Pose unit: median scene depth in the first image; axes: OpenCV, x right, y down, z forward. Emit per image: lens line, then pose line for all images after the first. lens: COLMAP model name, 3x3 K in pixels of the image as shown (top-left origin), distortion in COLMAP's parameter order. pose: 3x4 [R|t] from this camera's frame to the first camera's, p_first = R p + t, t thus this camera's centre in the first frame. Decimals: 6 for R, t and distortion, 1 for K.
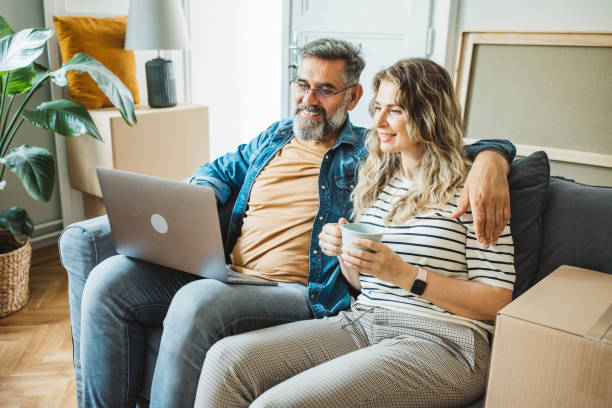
lens RADIAL K [[598.9, 0, 305.2], [0, 598.9, 204.3], [0, 0, 1]] dist [-0.002483, -0.004090]
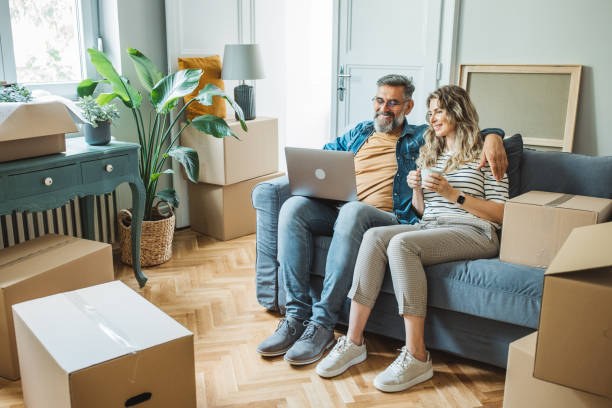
lens RADIAL K [[598.9, 0, 305.2], [0, 598.9, 204.3], [0, 0, 1]] dist [-0.002483, -0.004090]
pose [[0.997442, -0.033646, 0.063060, -0.353589], [0.035434, 0.998995, -0.027463, 0.143192], [-0.062073, 0.029627, 0.997632, -0.725640]]
